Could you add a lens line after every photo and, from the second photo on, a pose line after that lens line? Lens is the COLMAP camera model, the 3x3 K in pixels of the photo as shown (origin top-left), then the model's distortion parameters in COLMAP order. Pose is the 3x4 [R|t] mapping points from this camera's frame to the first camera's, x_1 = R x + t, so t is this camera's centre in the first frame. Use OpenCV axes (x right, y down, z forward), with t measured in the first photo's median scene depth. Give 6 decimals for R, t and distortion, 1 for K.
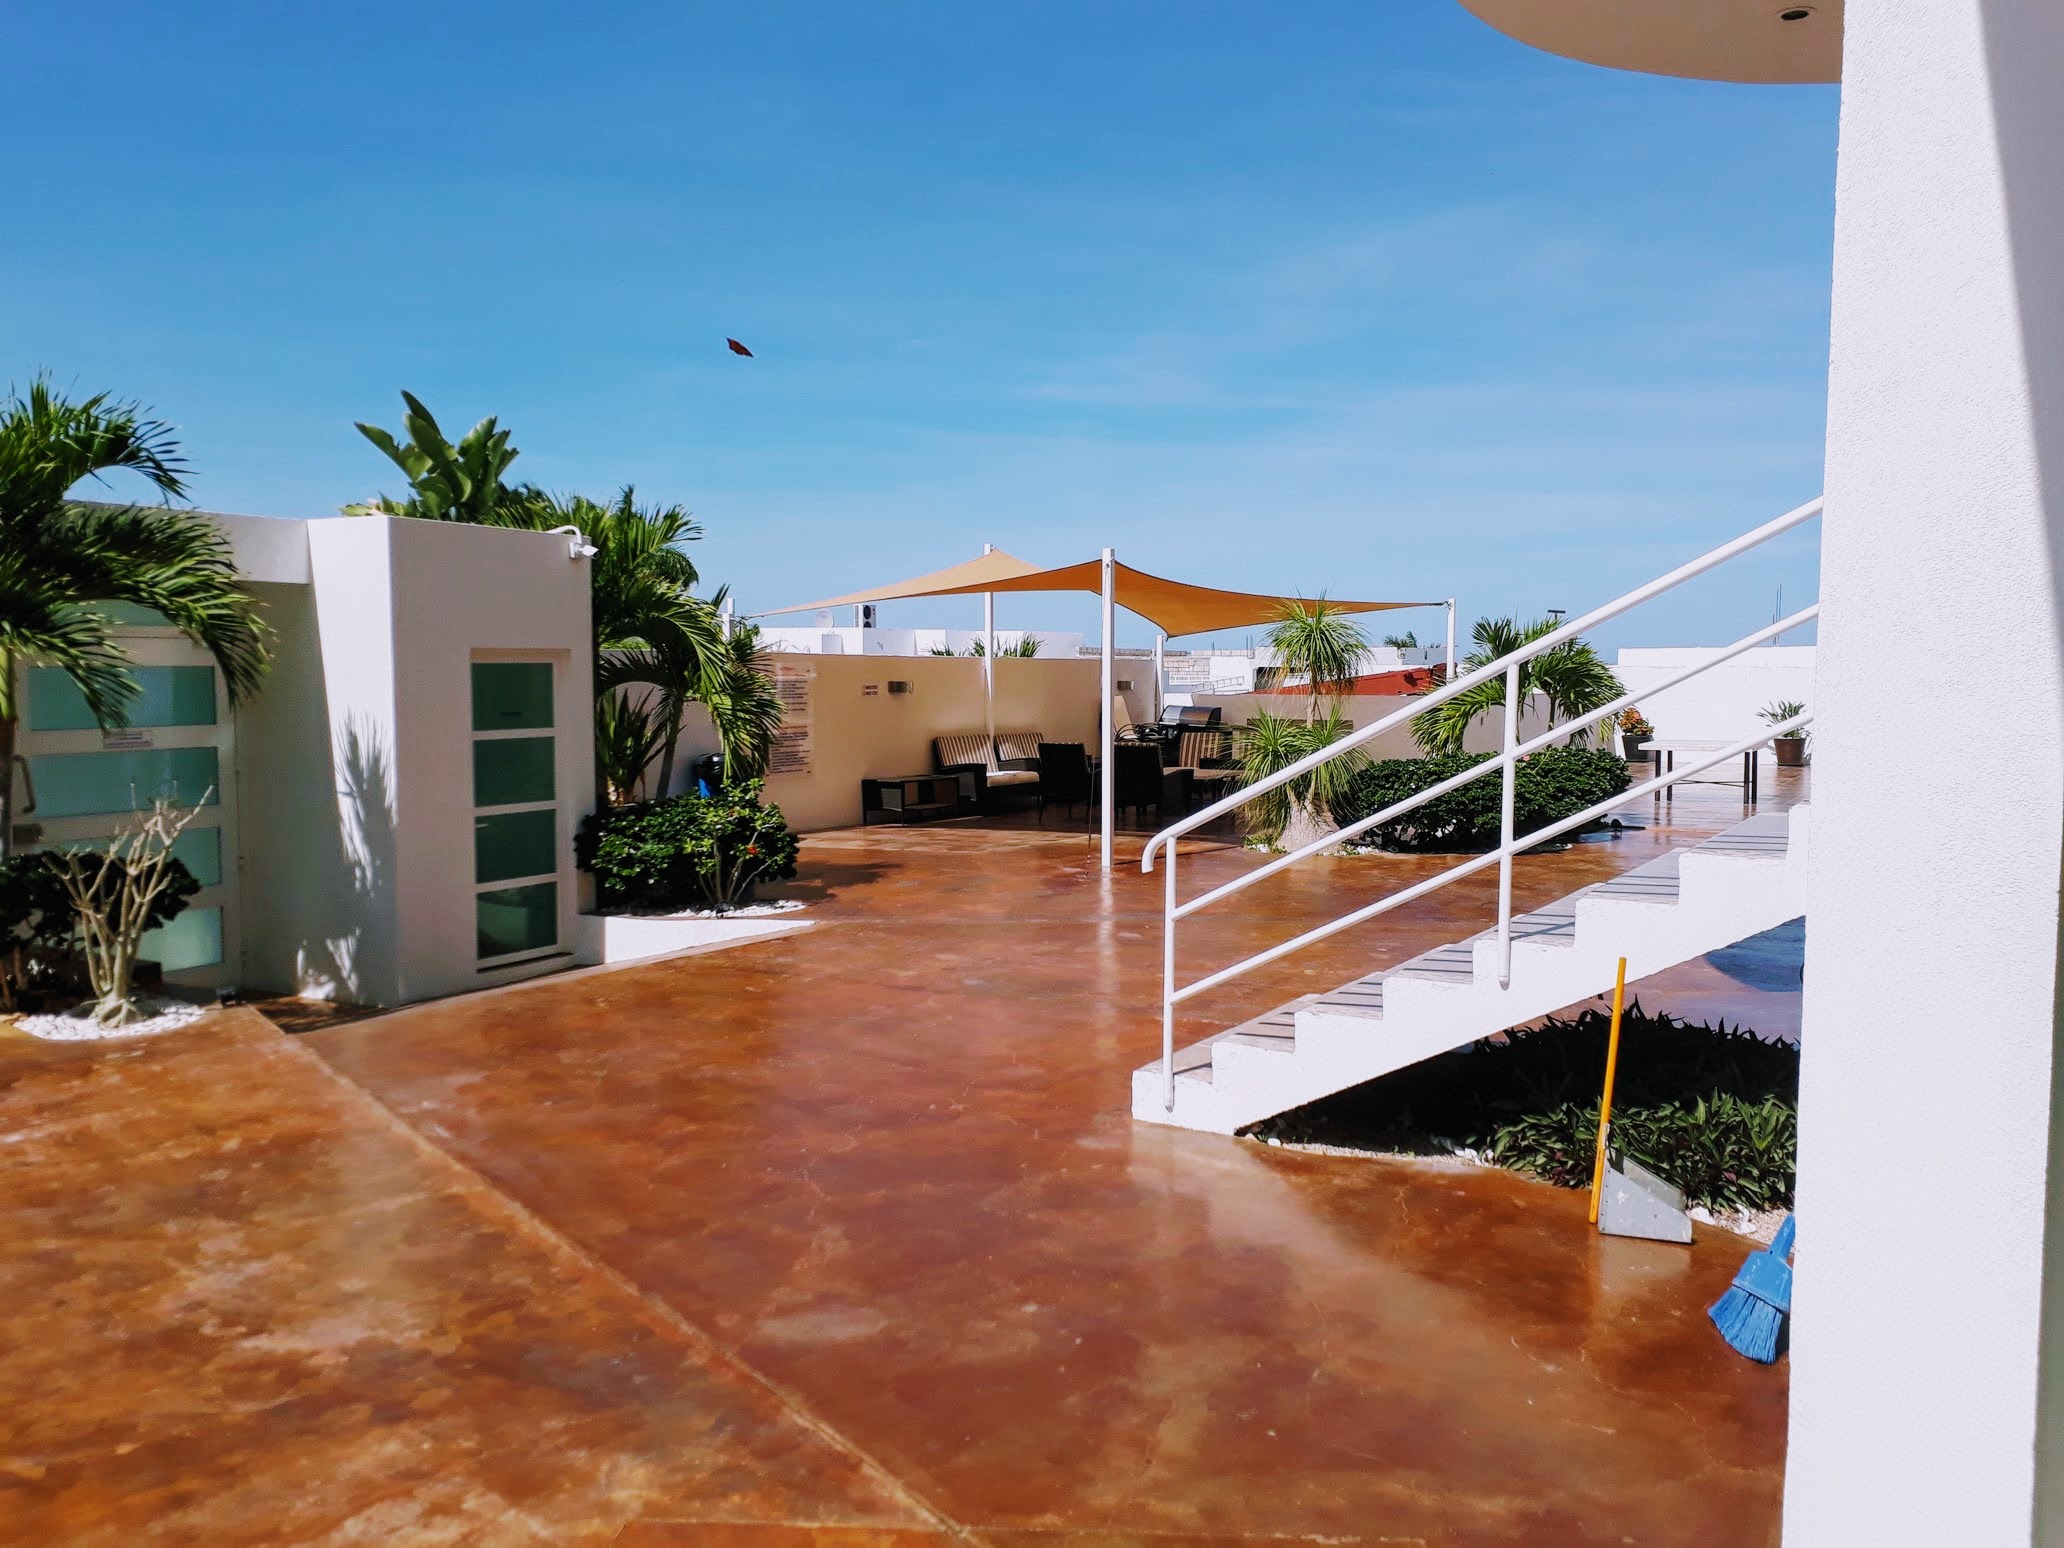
lens RADIAL K [[1589.5, 0, 1032.0], [0, 1589.5, 774.0], [0, 0, 1]] dist [0.231165, 0.000002]
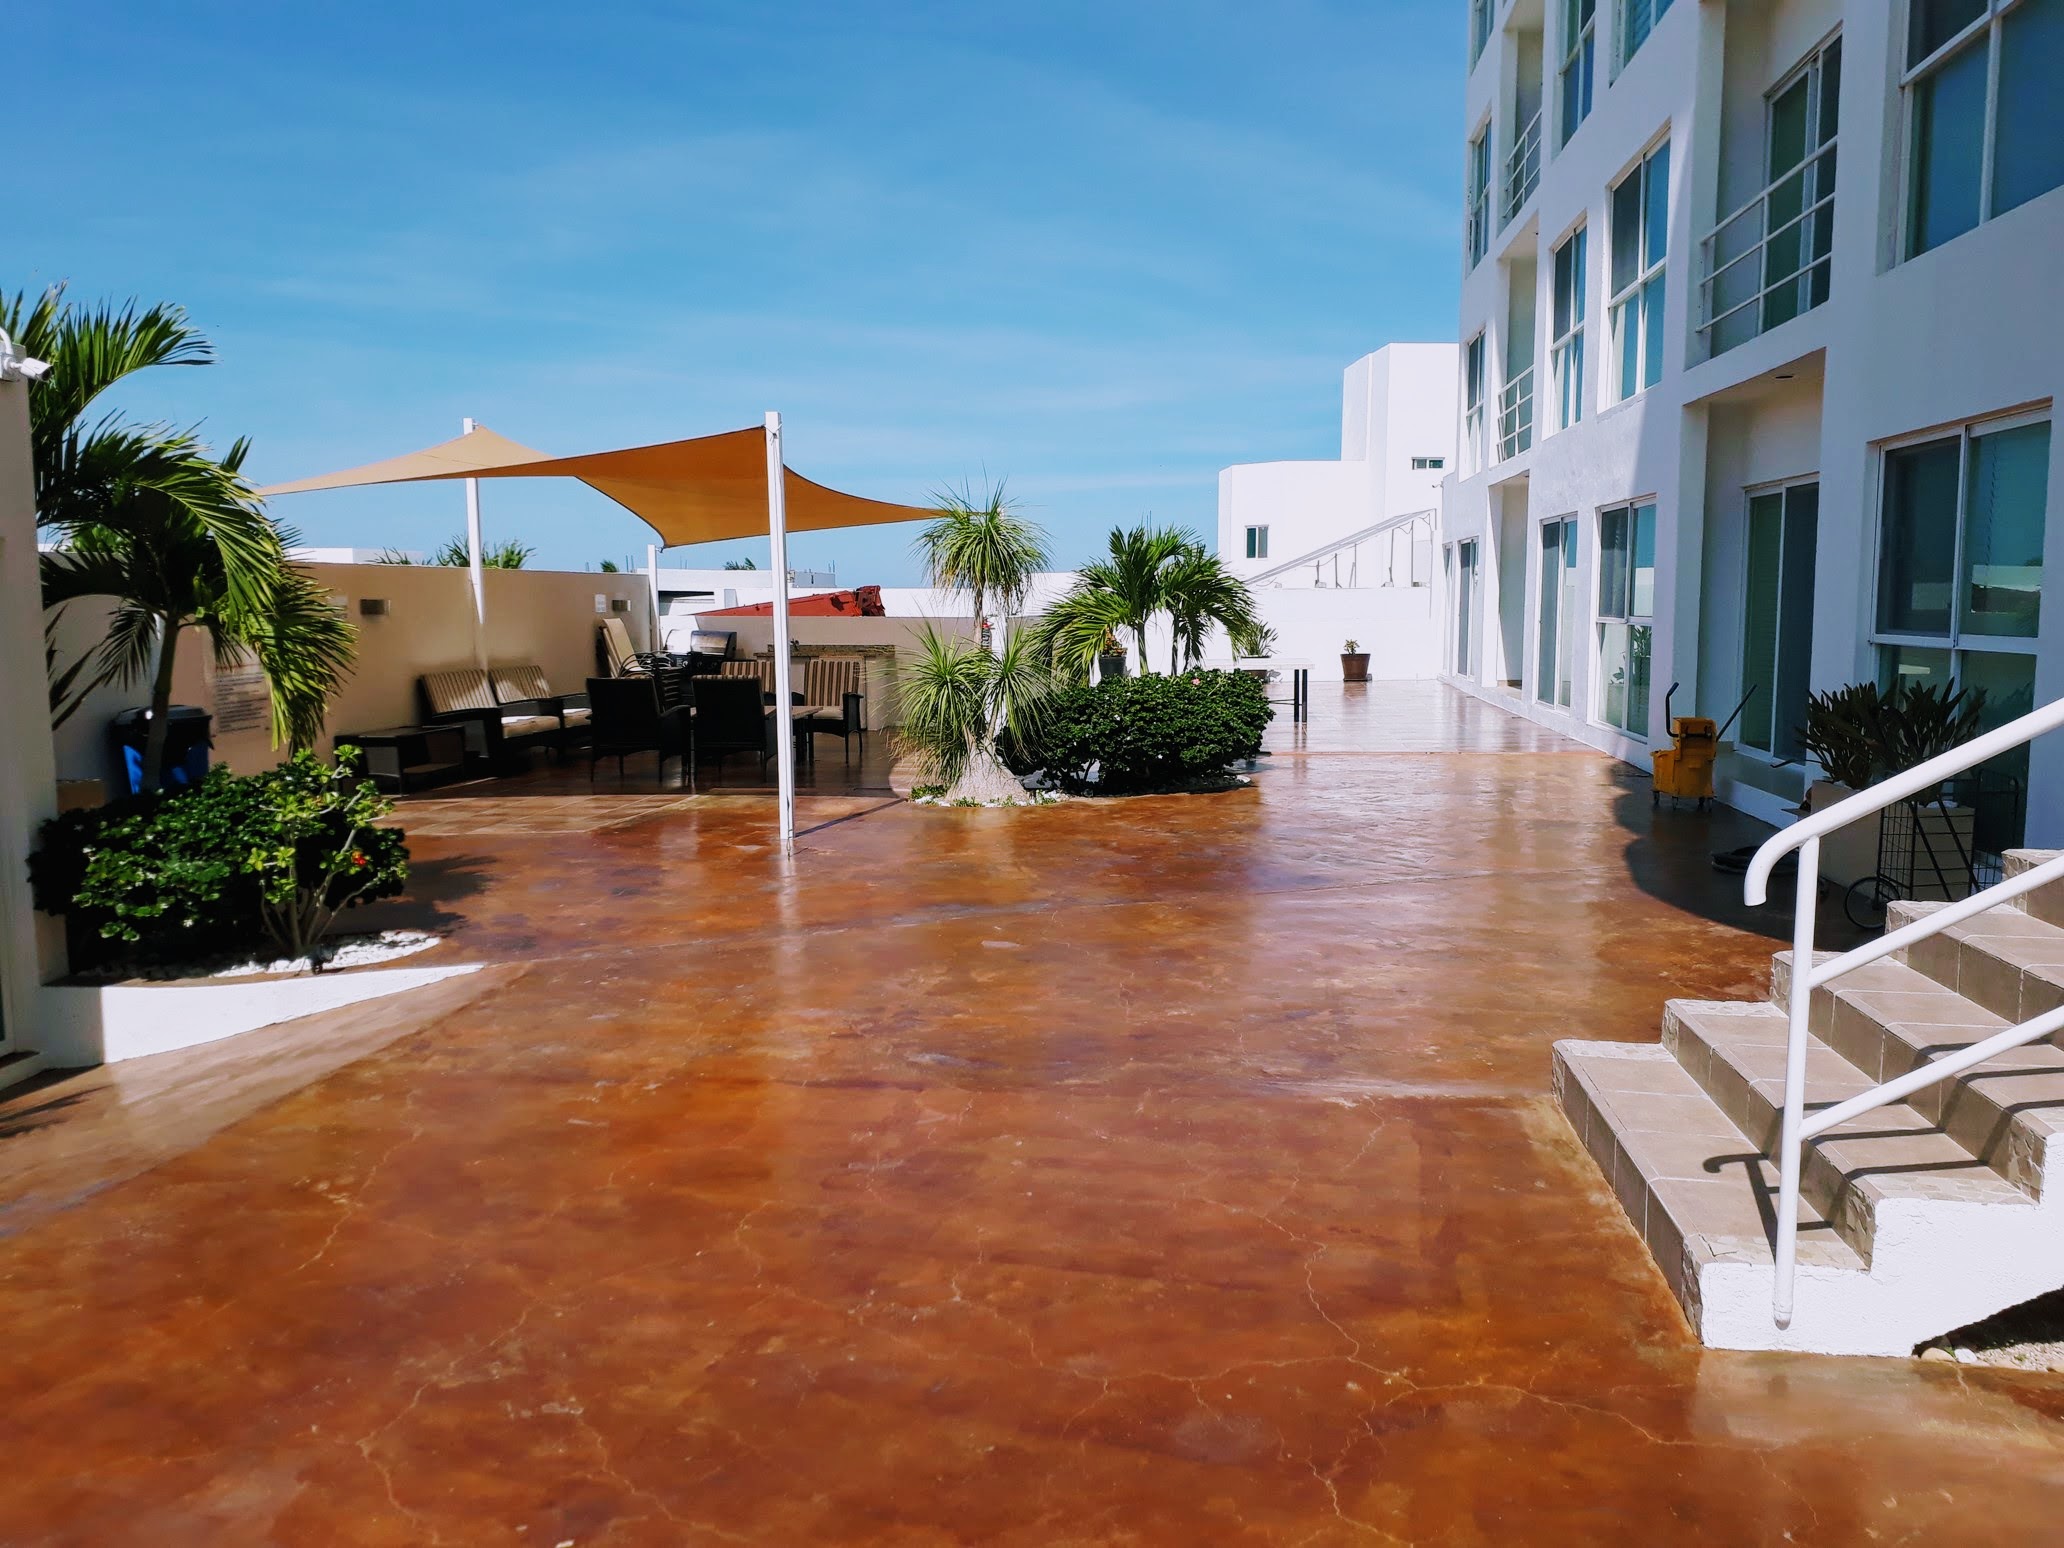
lens RADIAL K [[1630.5, 0, 1032.0], [0, 1630.5, 774.0], [0, 0, 1]] dist [0.029409, 0.001027]
pose [[0.912889, -0.050493, 0.405074, -0.189905], [0.033052, 0.998205, 0.049940, -0.009296], [-0.406869, -0.032201, 0.912919, 0.303473]]
